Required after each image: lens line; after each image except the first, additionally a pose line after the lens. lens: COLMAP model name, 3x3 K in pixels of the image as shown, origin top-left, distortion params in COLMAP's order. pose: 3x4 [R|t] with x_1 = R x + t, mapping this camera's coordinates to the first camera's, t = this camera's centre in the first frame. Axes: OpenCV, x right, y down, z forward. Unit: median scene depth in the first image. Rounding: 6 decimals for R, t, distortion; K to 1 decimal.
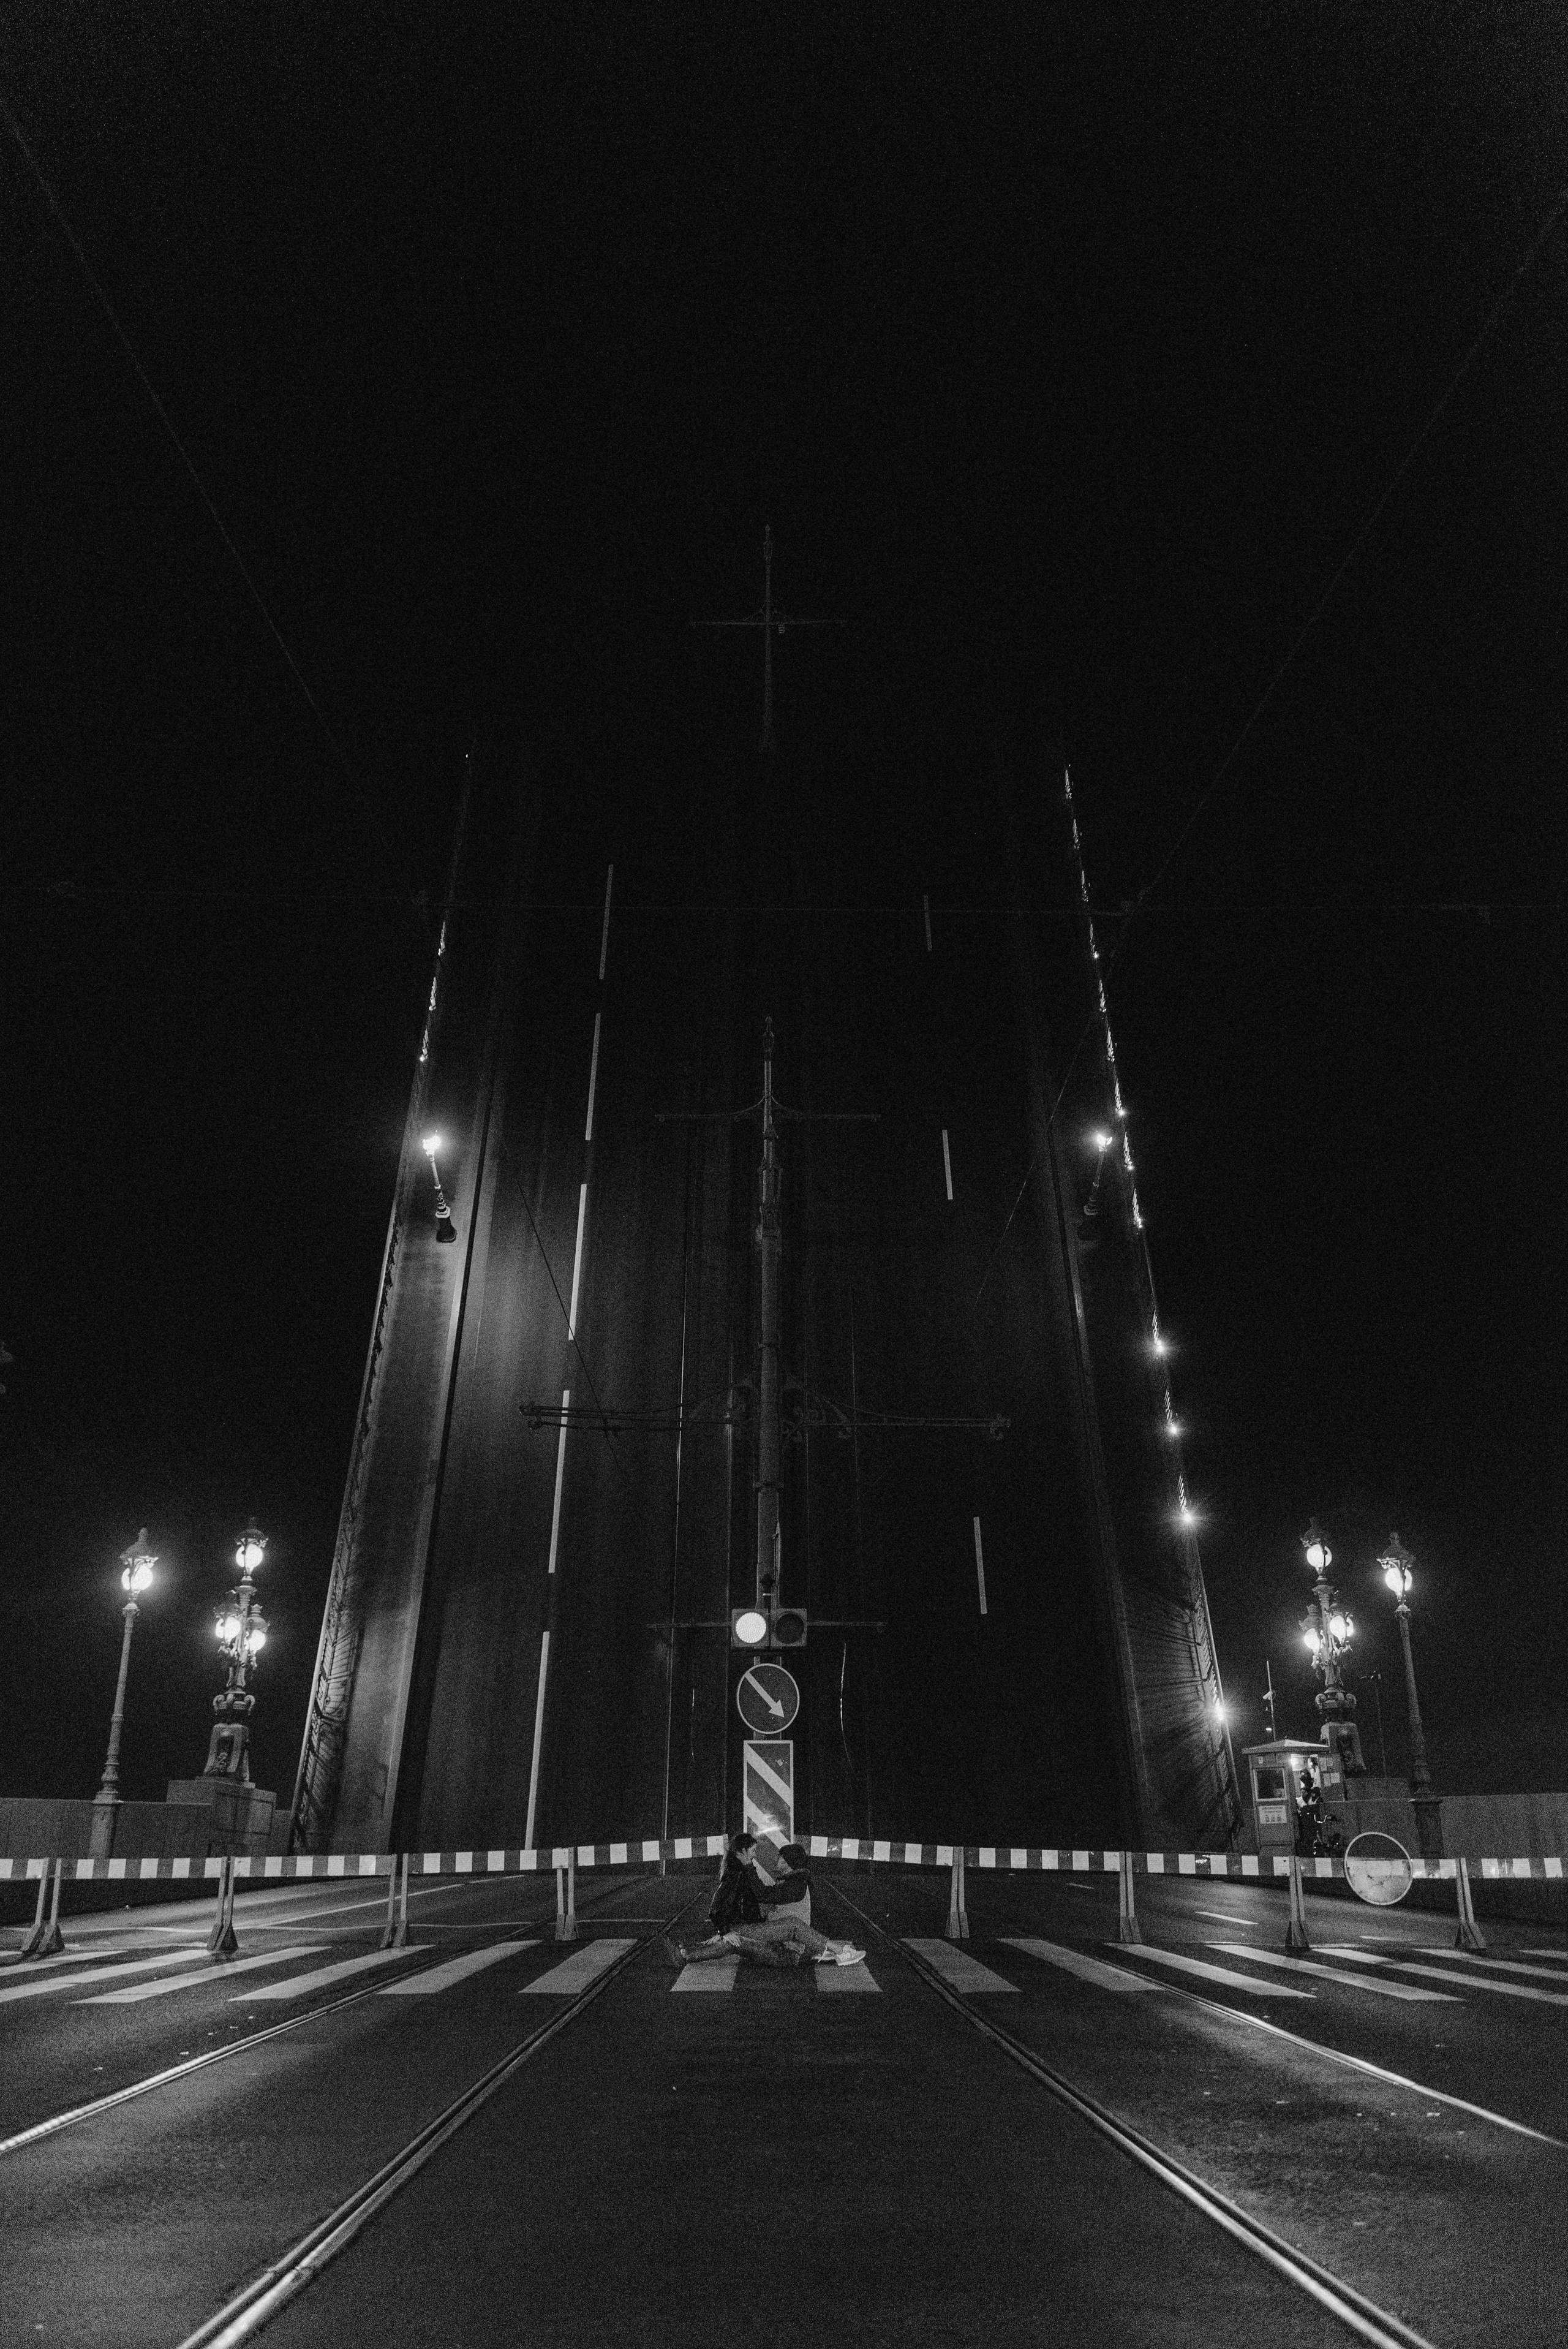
lens RADIAL K [[1865.6, 0, 784.0], [0, 1865.6, 1174.5], [0, 0, 1]] dist [0.002286, 0.000636]
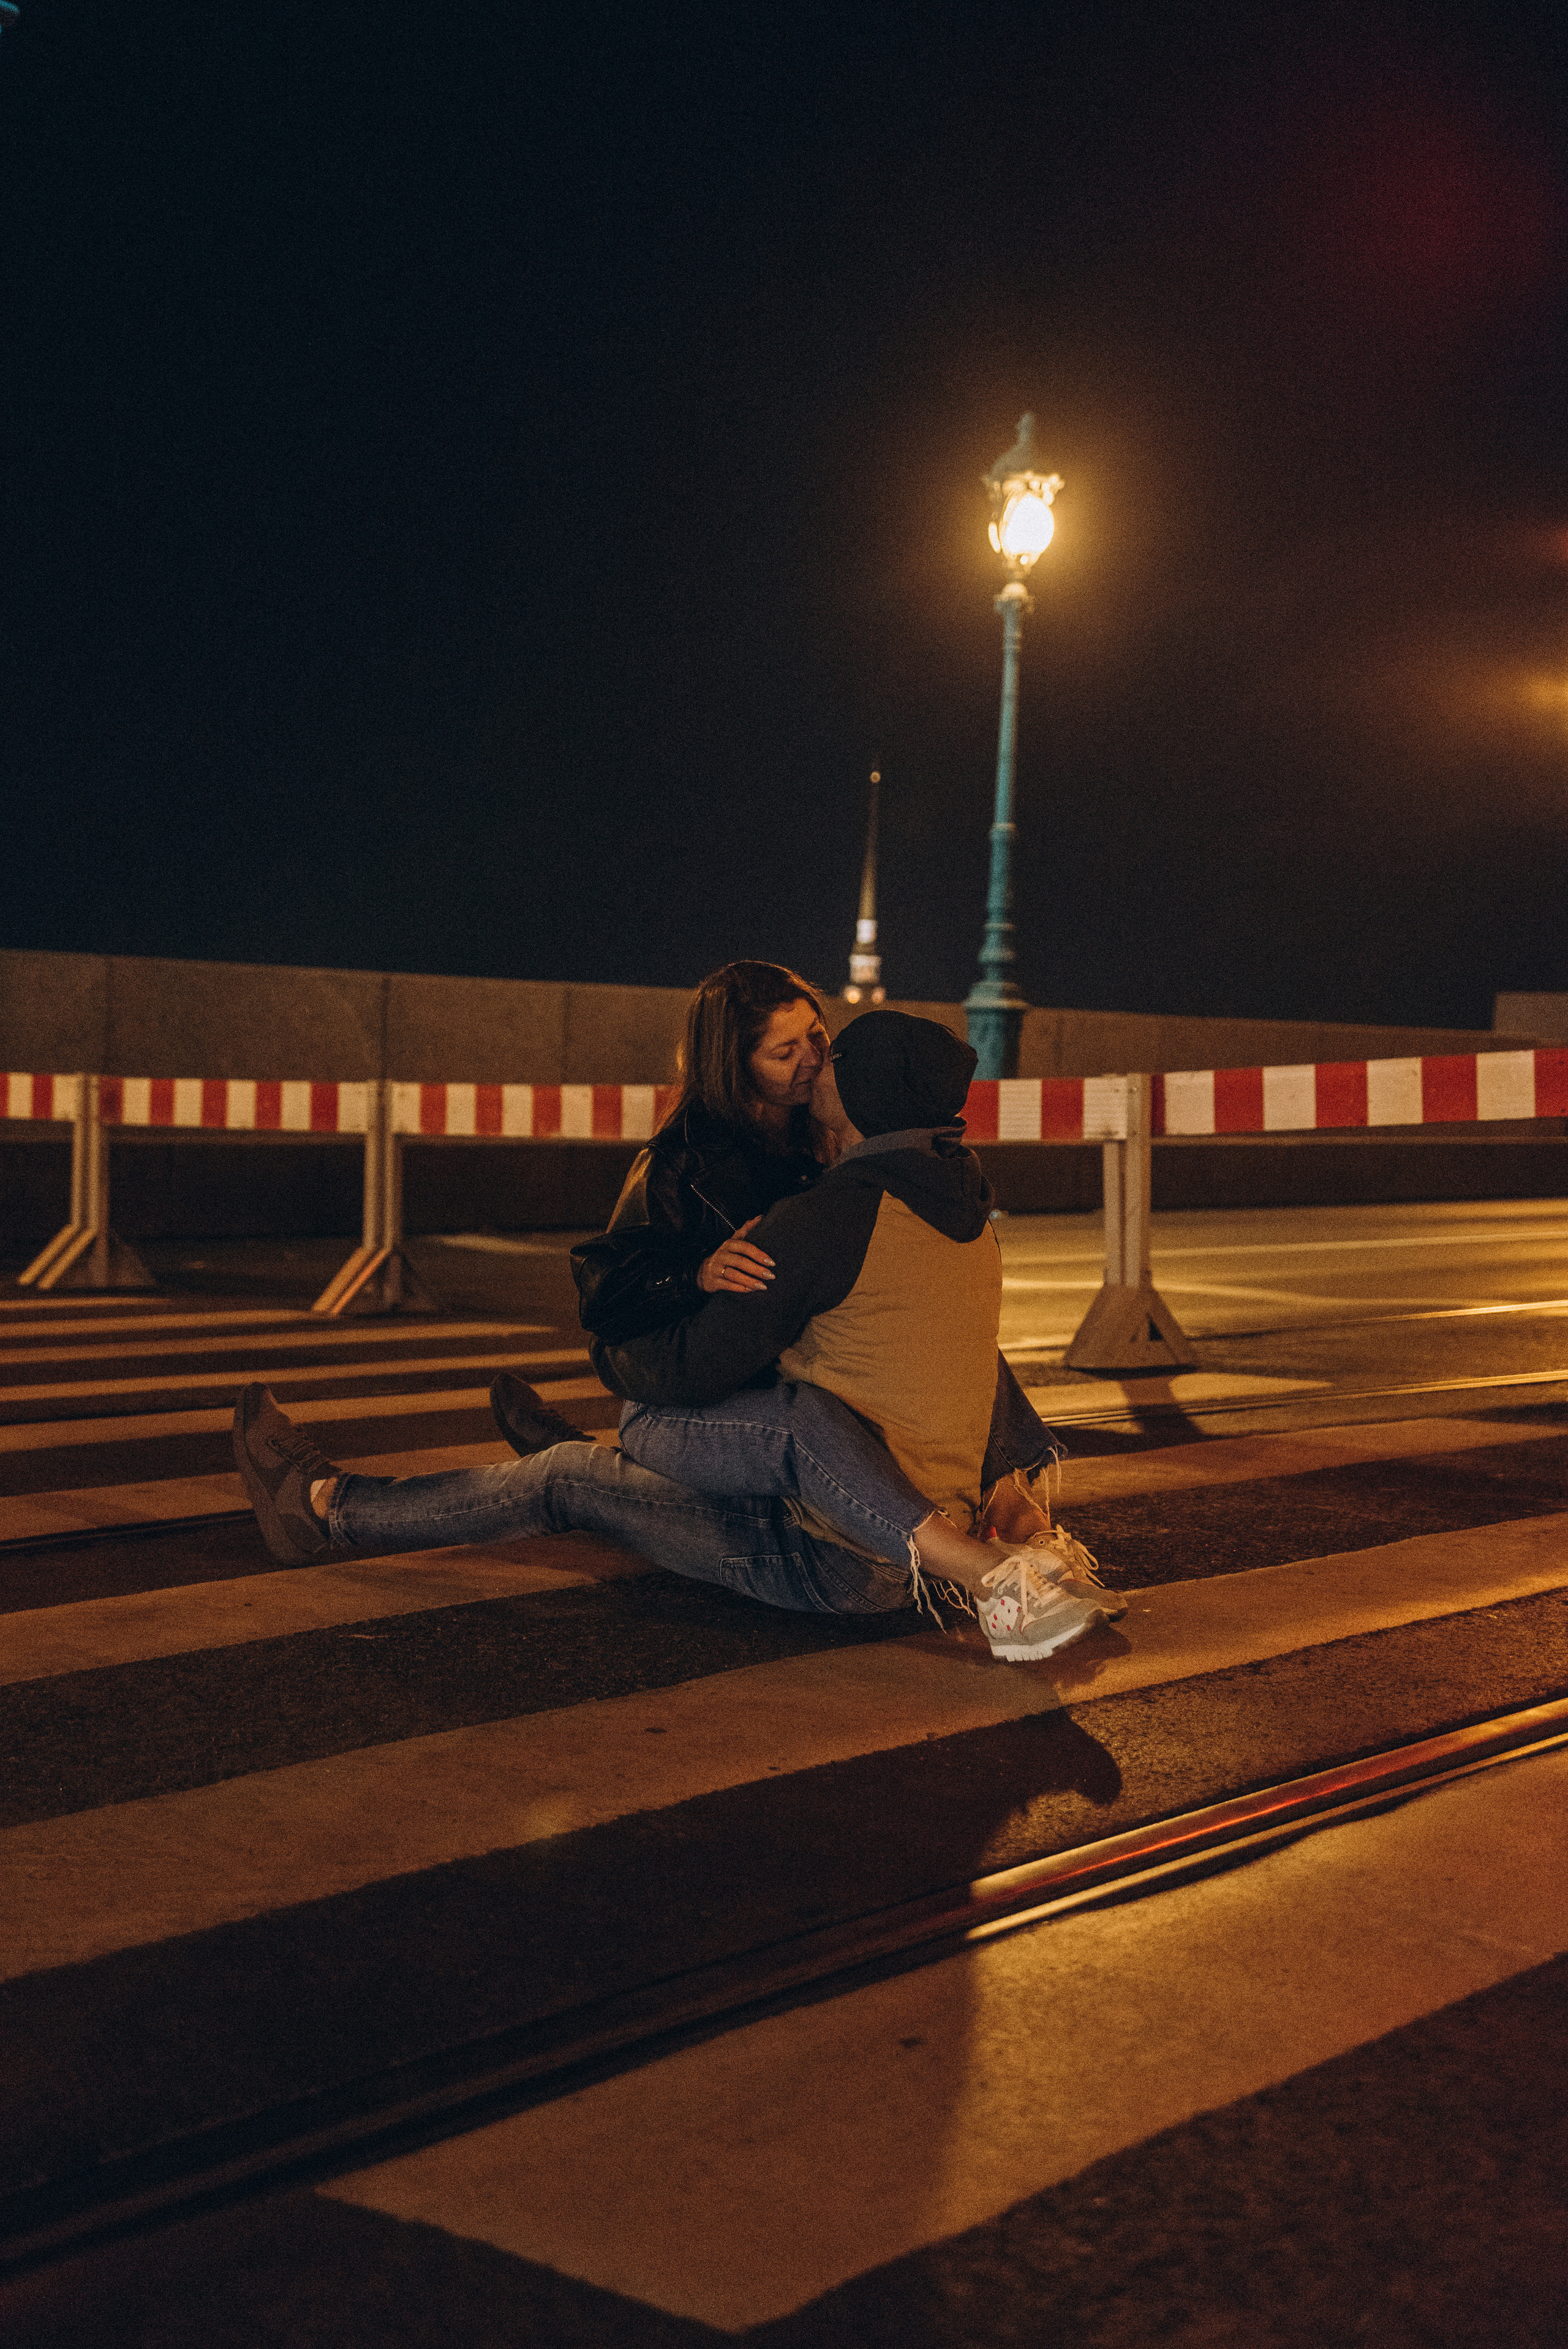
lens RADIAL K [[3090.9, 0, 784.0], [0, 3090.9, 1174.5], [0, 0, 1]] dist [0.177275, 0.007966]
pose [[0.769269, 0.041520, -0.637574, 0.058278], [0.182339, 0.942121, 0.281354, 0.090537], [0.612354, -0.332692, 0.717174, 0.242594]]
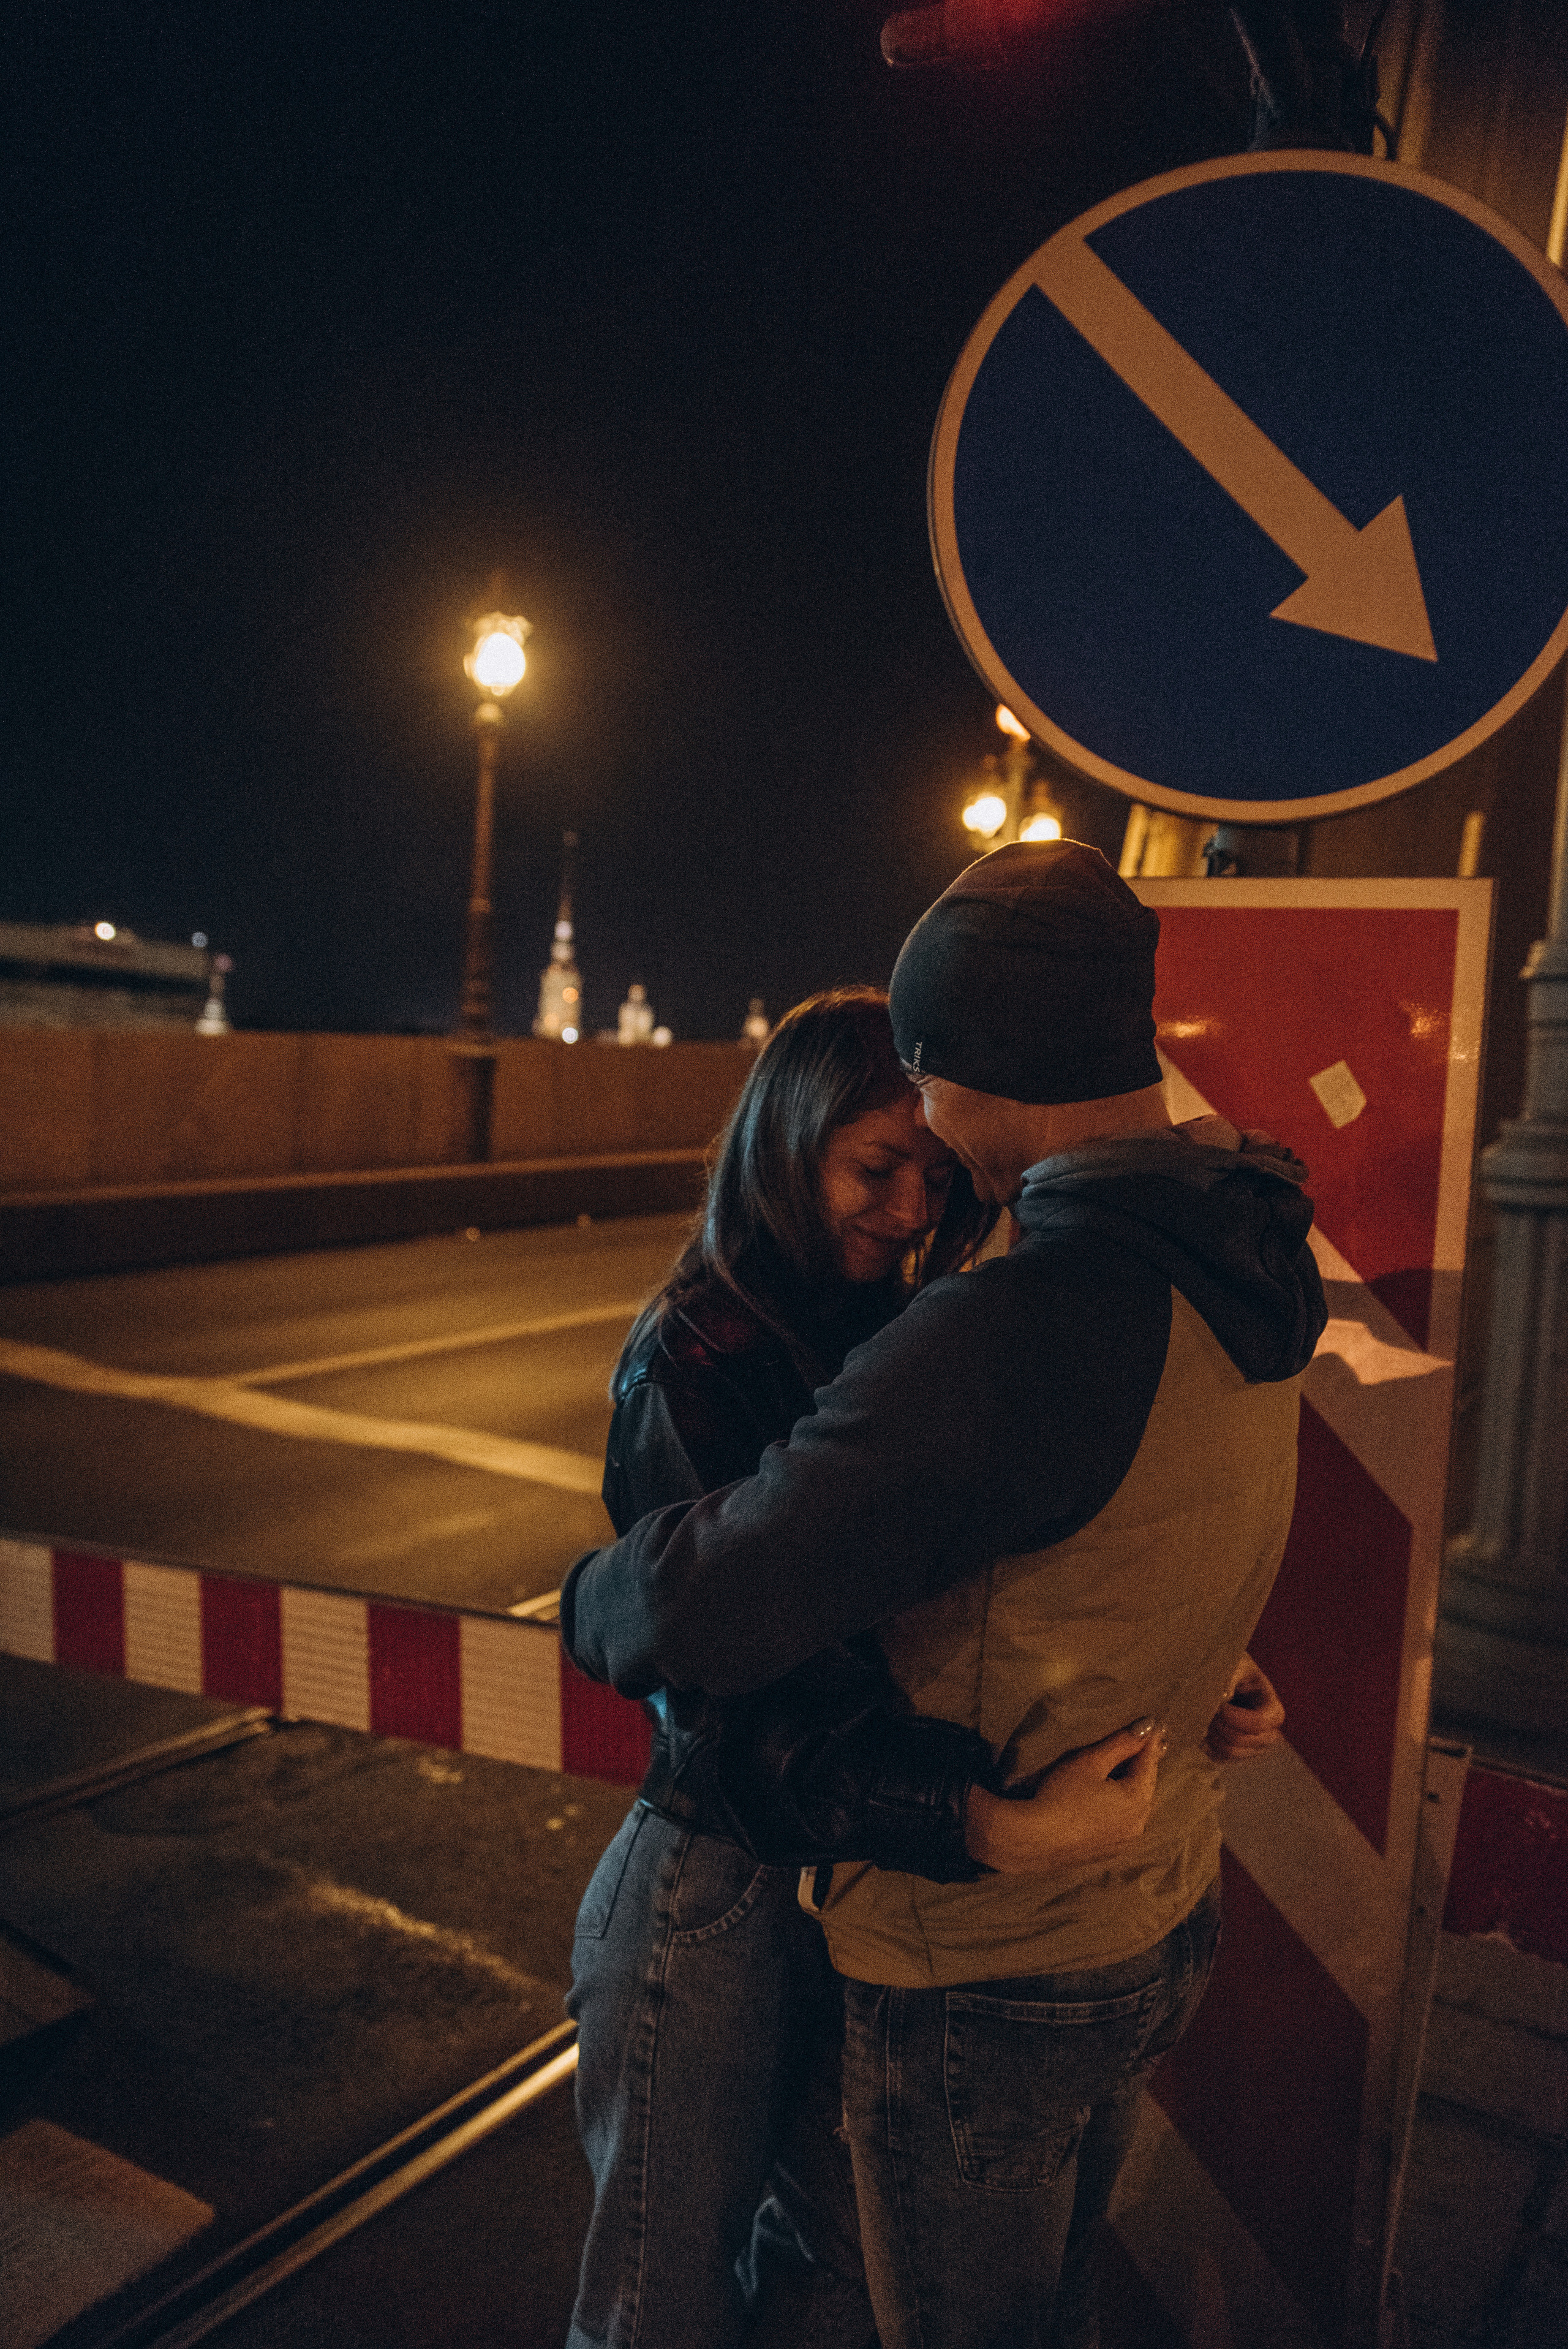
lens RADIAL K [[1834.3, 0, 774.9], [0, 1834.3, 1240.8], [0, 0, 1]] dist [-0.000439, -0.001513]
pose [[0.848001, 0.093659, -0.521654, 0.010228], [0.135324, 0.913374, 0.383973, 0.112770], [0.512428, -0.396202, 0.761867, 0.363875]]
